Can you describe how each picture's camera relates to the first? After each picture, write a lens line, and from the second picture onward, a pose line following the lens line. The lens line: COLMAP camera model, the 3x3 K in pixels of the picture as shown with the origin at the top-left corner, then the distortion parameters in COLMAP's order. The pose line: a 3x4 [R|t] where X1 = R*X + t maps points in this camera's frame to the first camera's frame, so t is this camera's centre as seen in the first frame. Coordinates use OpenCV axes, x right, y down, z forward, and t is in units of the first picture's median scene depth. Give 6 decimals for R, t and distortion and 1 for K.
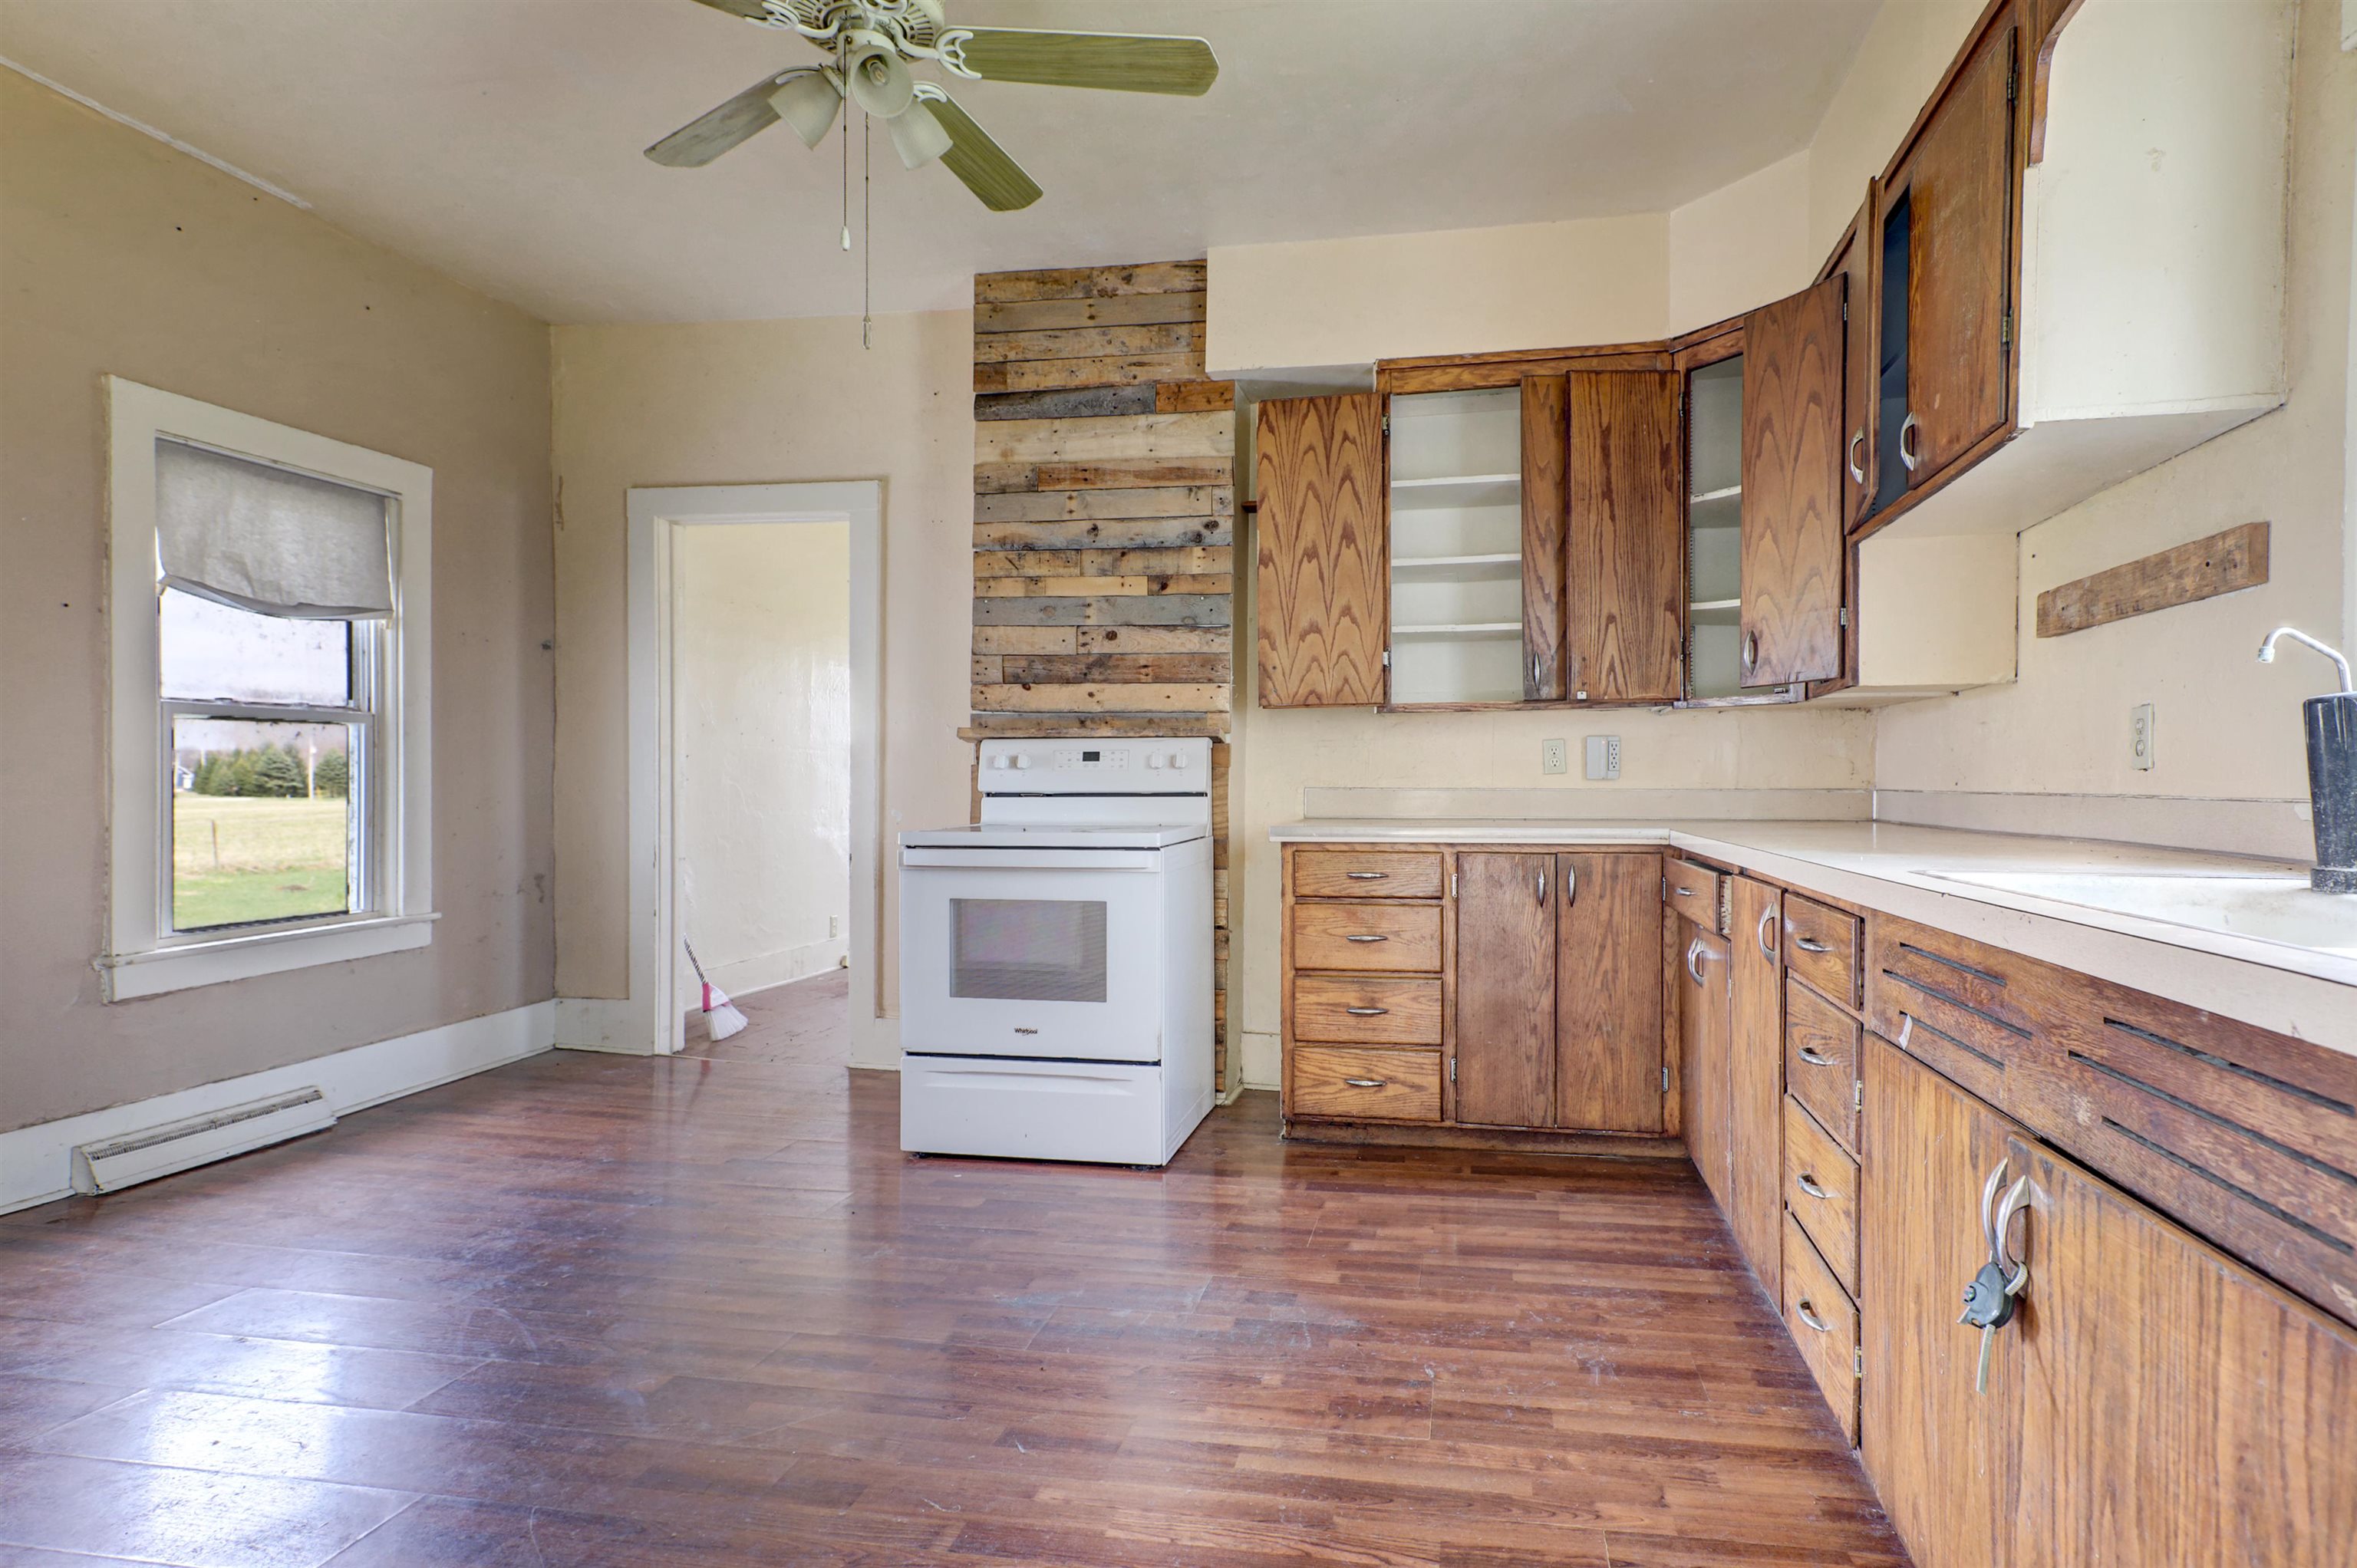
lens RADIAL K [[1213.7, 0, 1178.5], [0, 1213.7, 784.0], [0, 0, 1]] dist [0.017043, 0.000110]
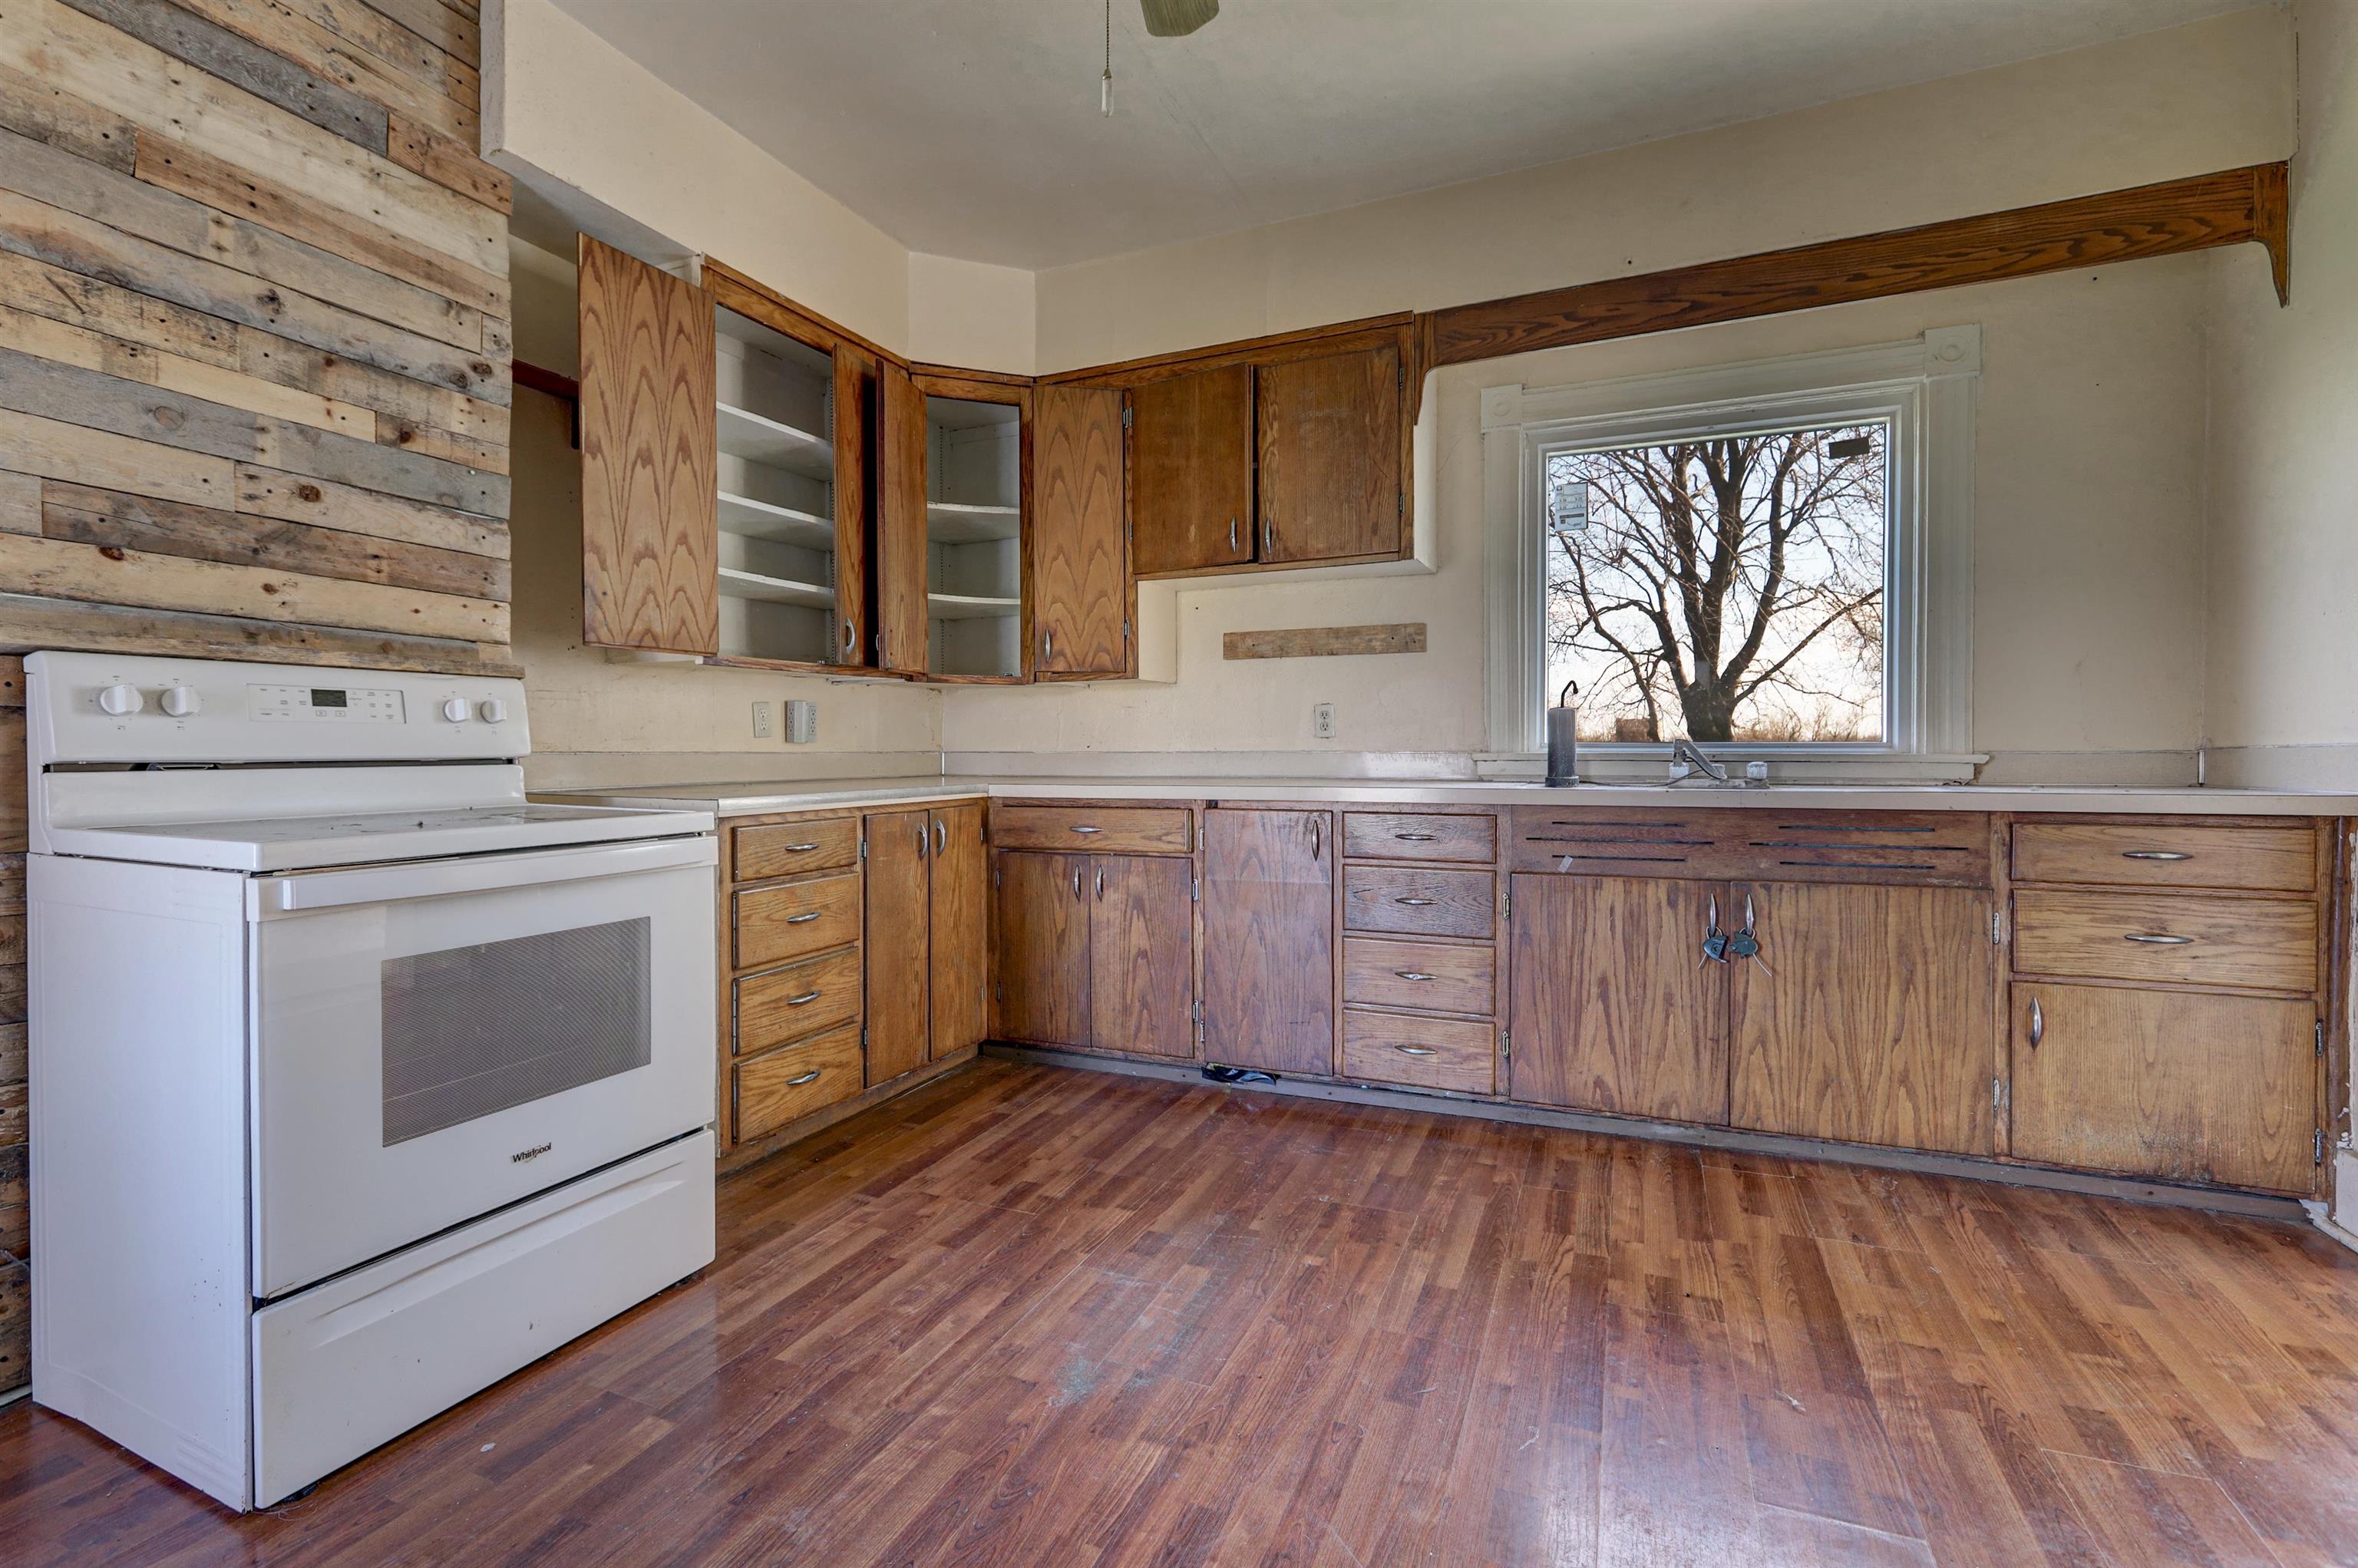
lens RADIAL K [[1106.4, 0, 1178.9], [0, 1106.4, 760.0], [0, 0, 1]] dist [0.001413, 0.000007]
pose [[0.184282, -0.008032, 0.982841, -0.538250], [0.005549, 0.999959, 0.007131, 0.005685], [-0.982858, 0.004140, 0.184319, 0.519310]]
